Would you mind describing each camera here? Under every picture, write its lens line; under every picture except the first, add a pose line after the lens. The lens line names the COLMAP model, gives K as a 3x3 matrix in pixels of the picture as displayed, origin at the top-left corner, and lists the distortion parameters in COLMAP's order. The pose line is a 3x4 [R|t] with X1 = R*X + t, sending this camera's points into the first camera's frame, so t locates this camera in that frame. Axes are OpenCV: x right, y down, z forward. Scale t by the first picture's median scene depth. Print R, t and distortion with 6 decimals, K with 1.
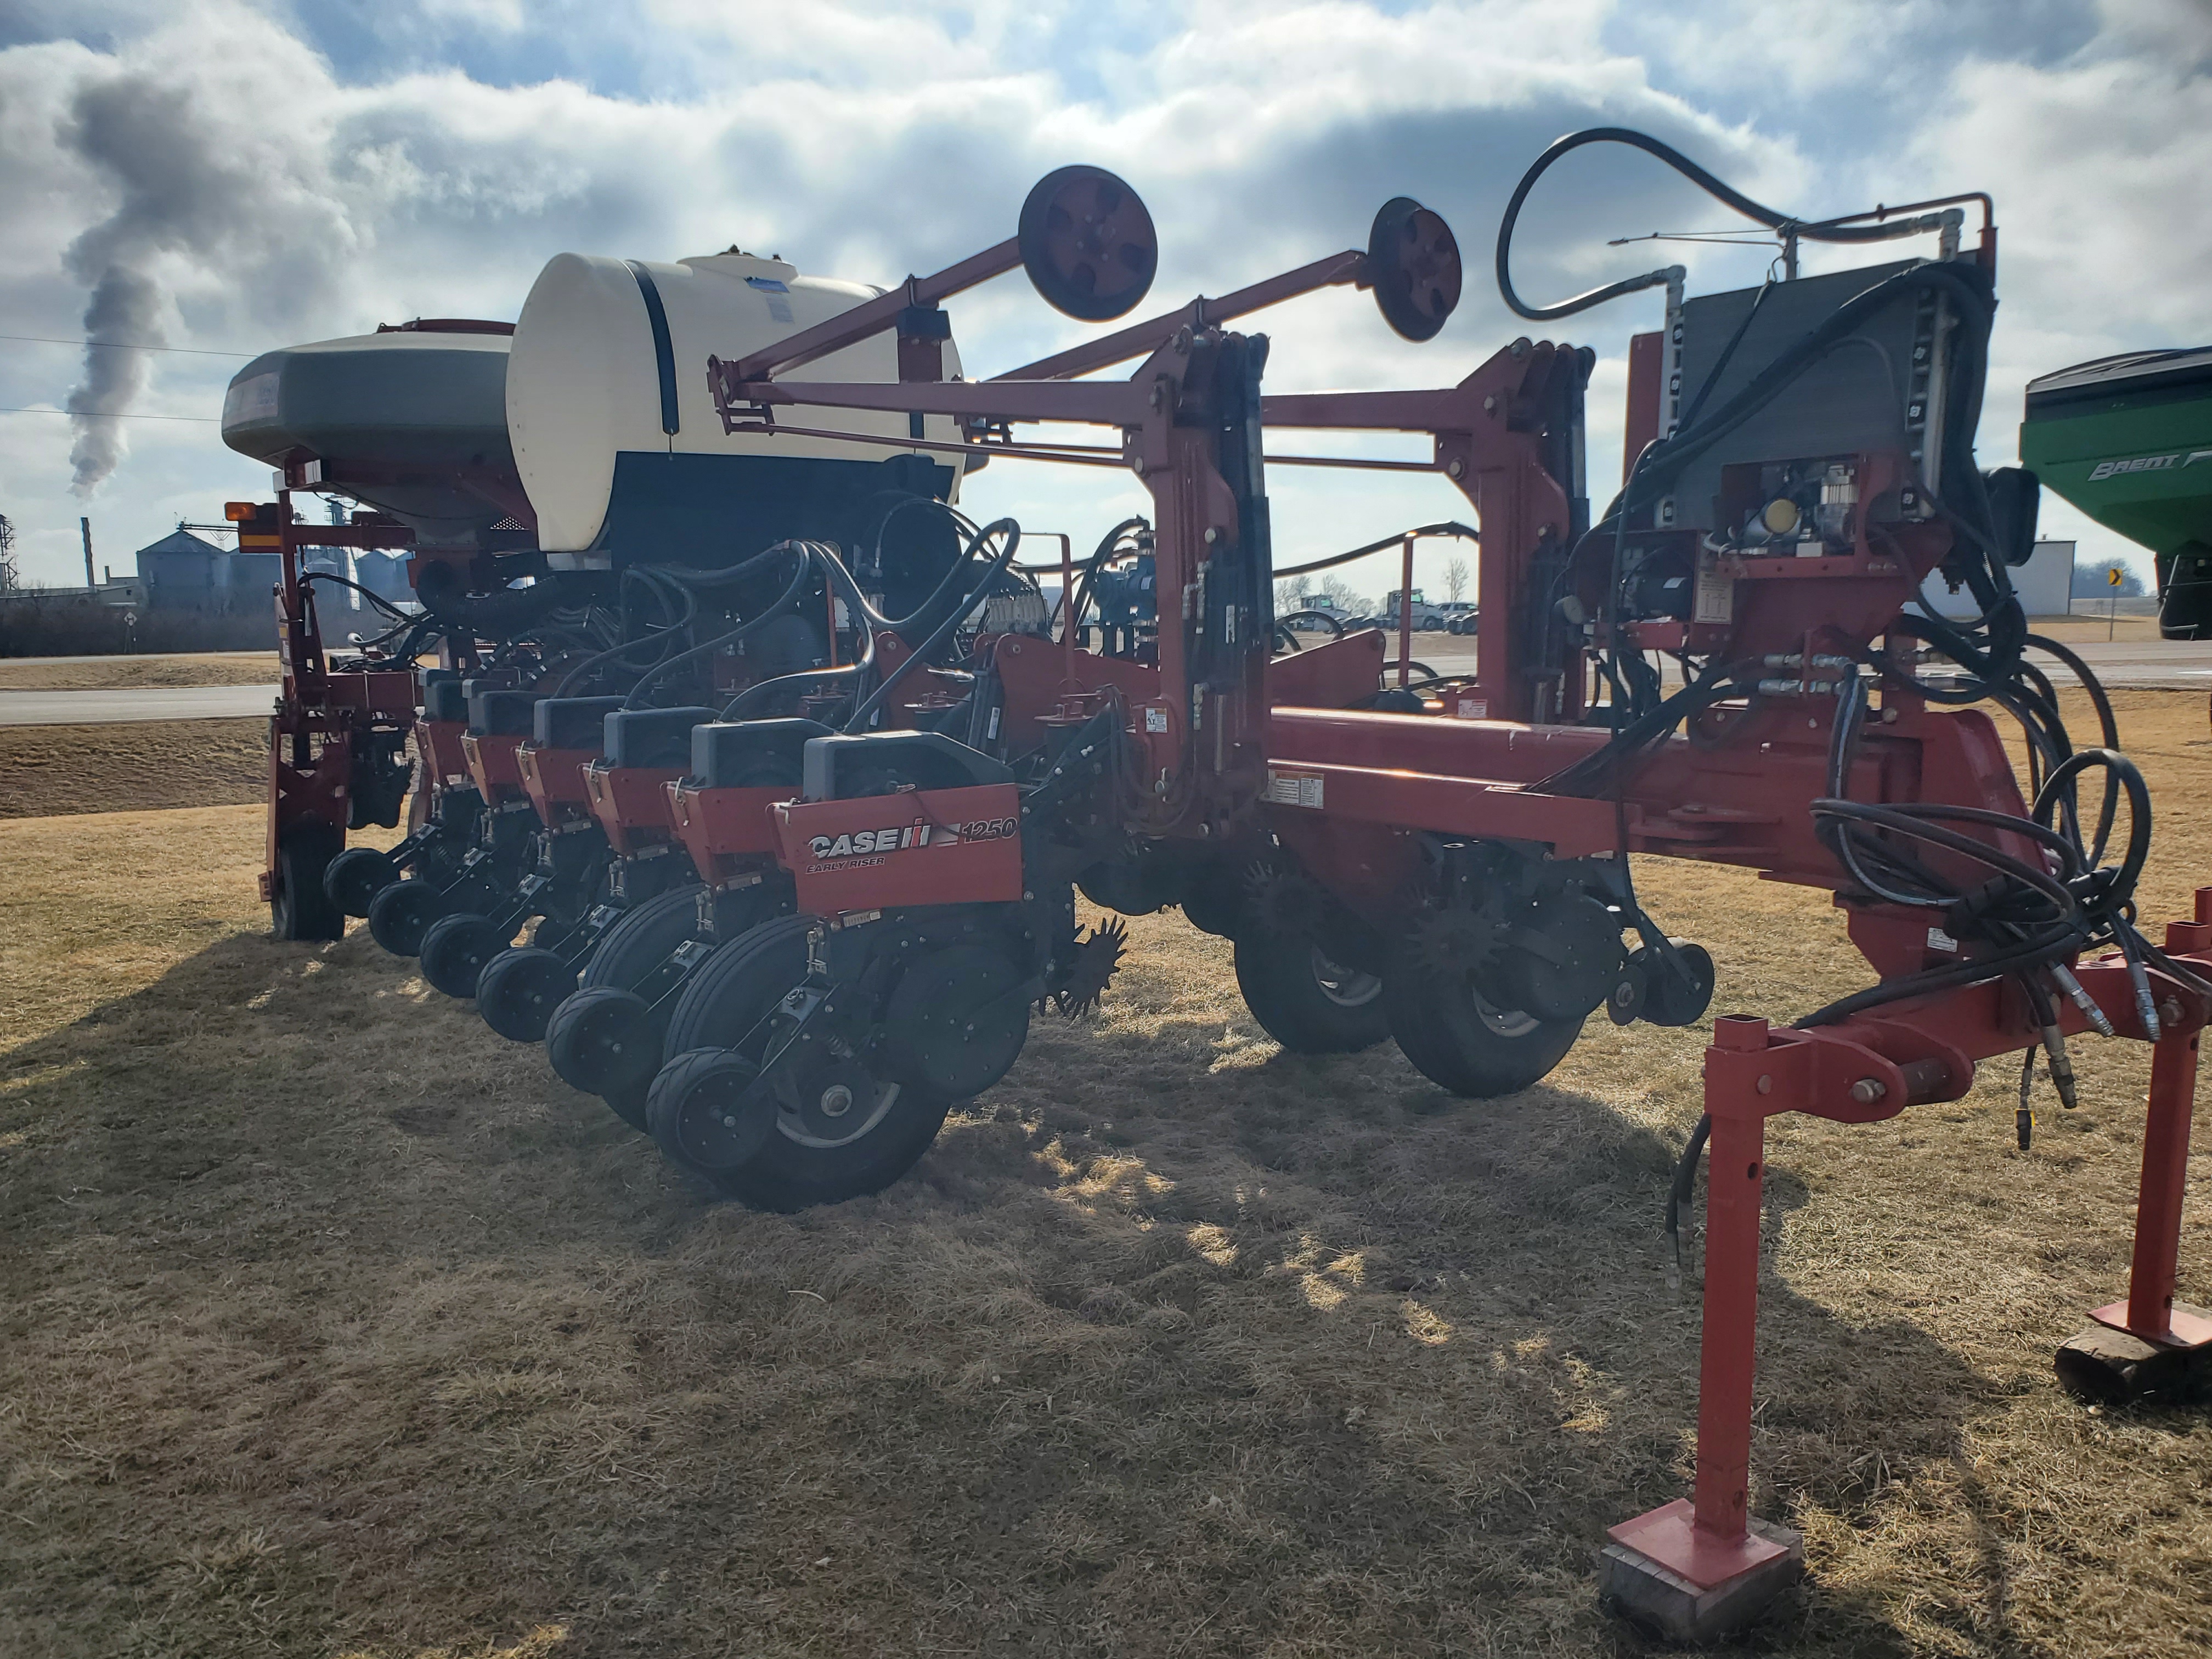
lens RADIAL K [[1631.1, 0, 1106.0], [0, 1631.1, 829.5], [0, 0, 1]] dist [0.002919, 0.001762]
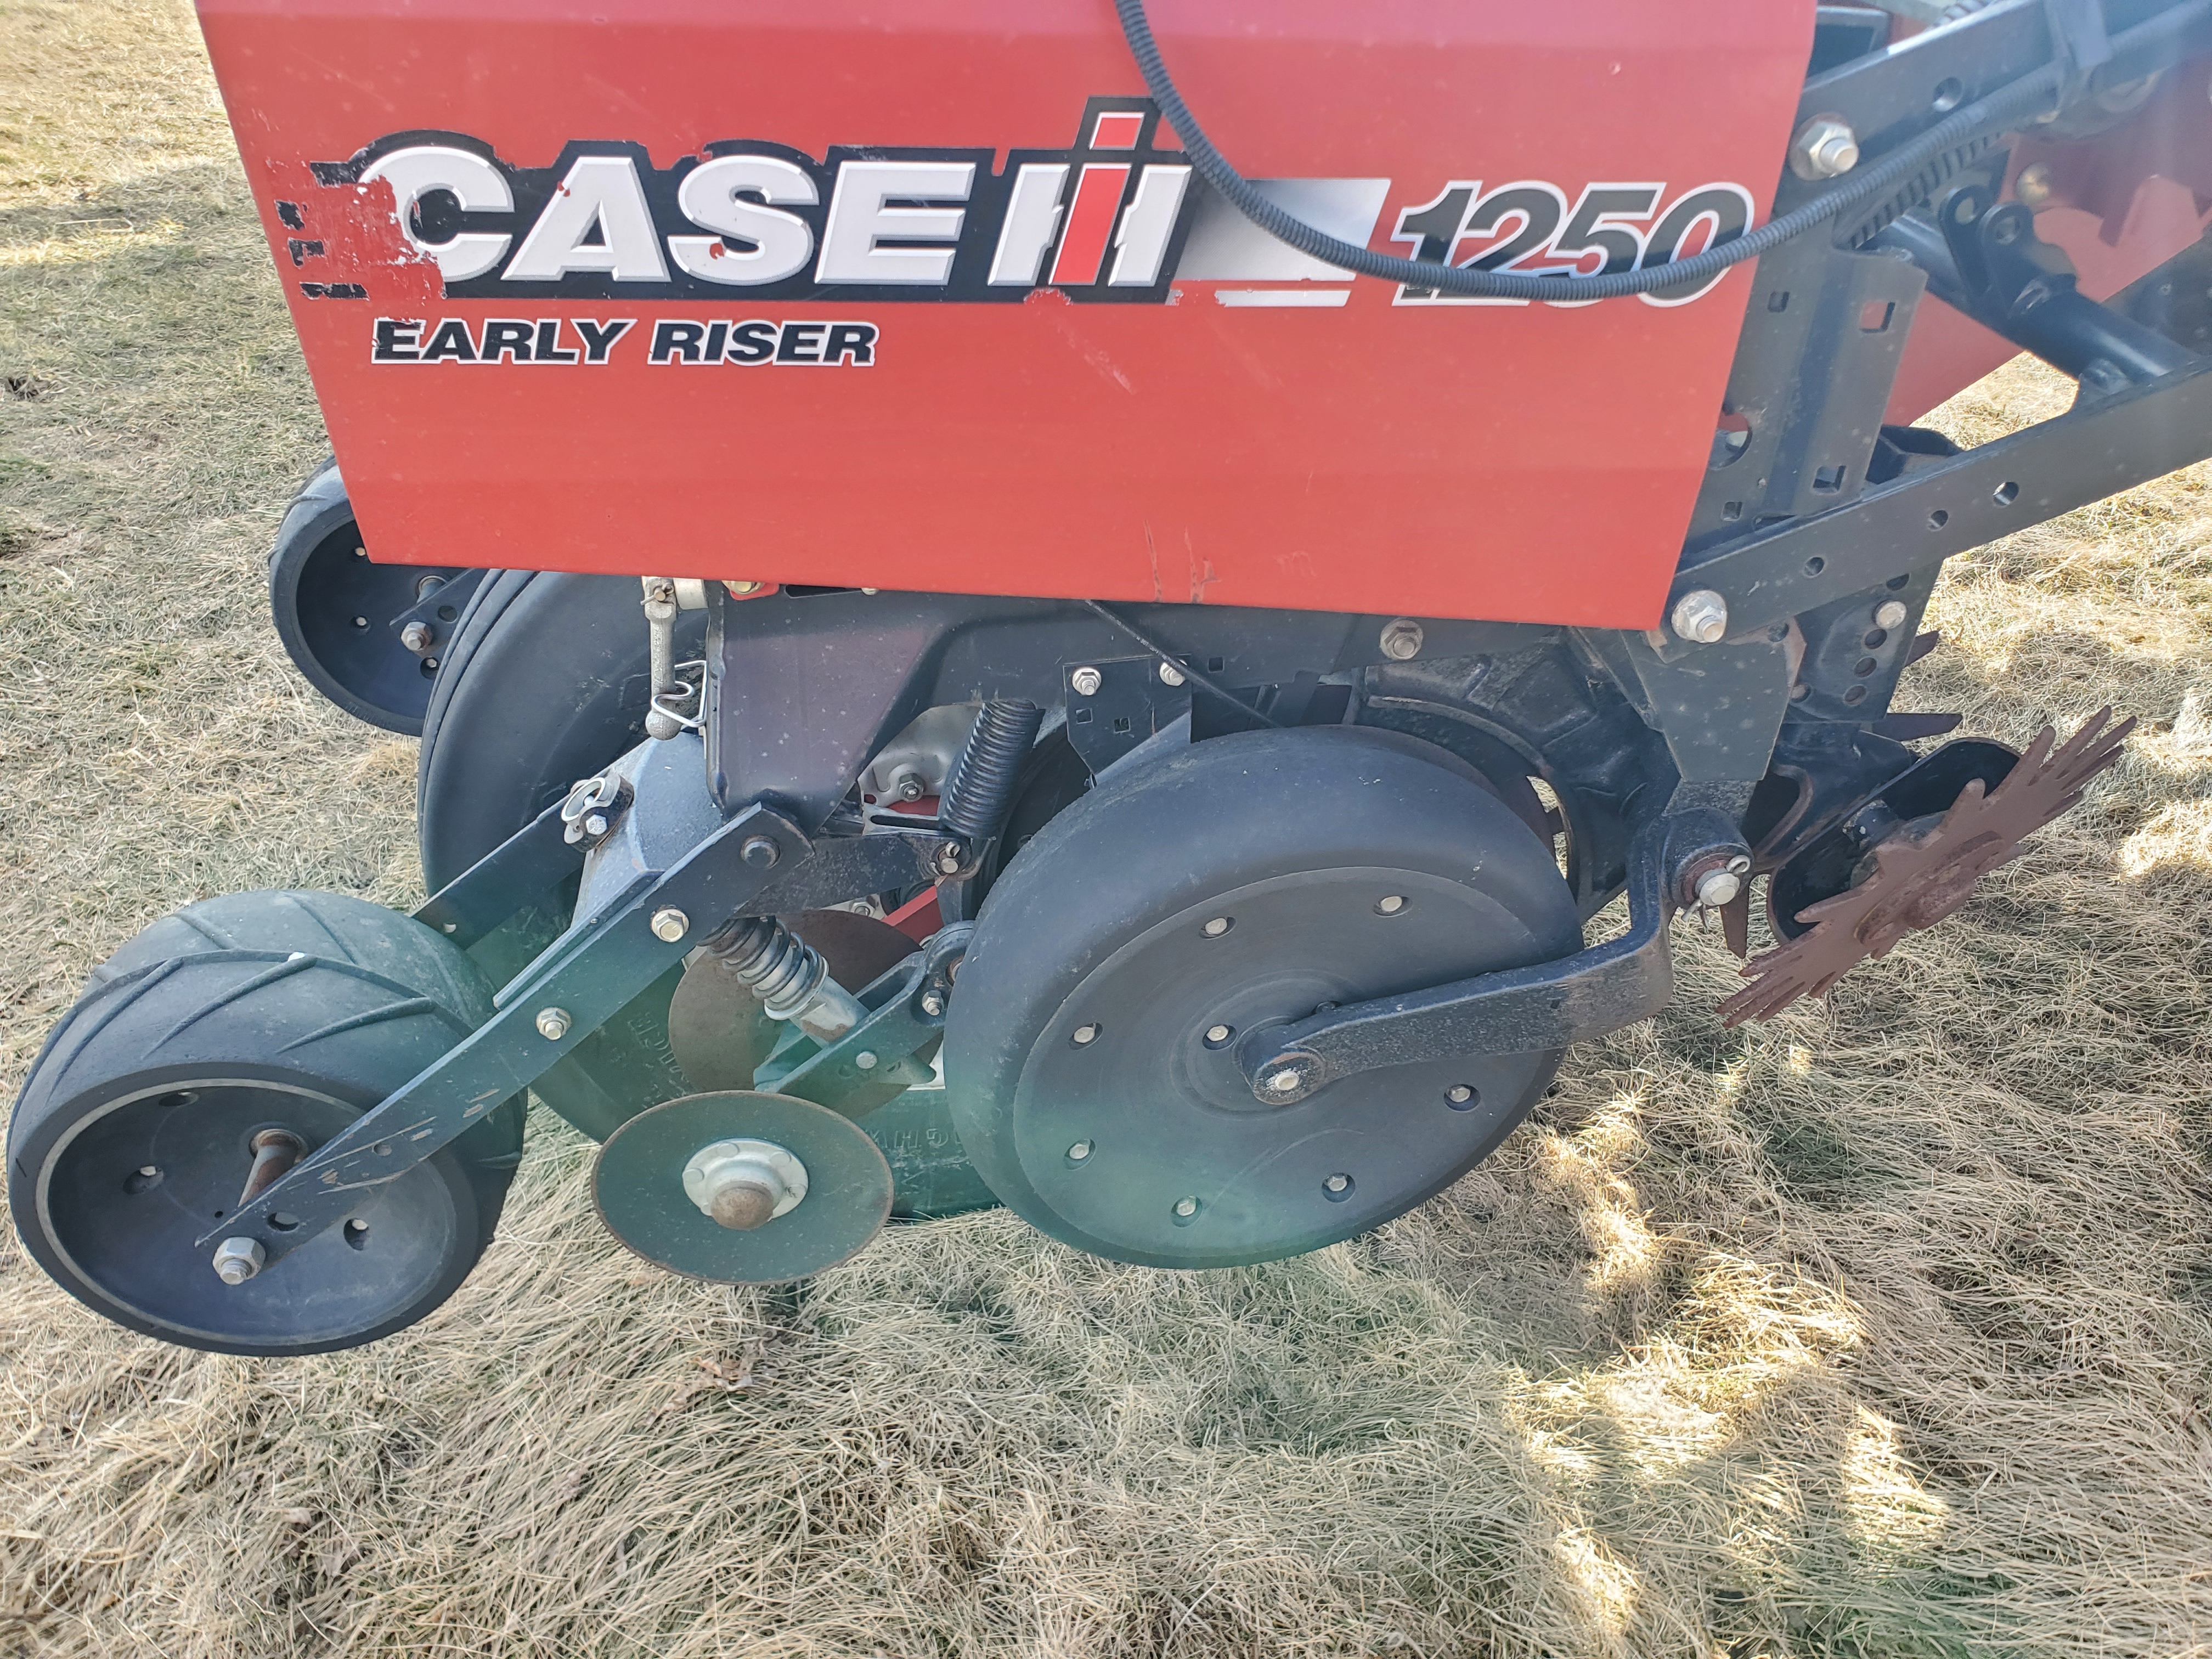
lens RADIAL K [[1631.1, 0, 1106.0], [0, 1631.1, 829.5], [0, 0, 1]] dist [0.002919, 0.001762]
pose [[0.887976, 0.312251, -0.337635, -0.038480], [-0.130848, 0.875363, 0.465422, -0.019649], [0.440882, -0.369105, 0.818159, 0.836219]]
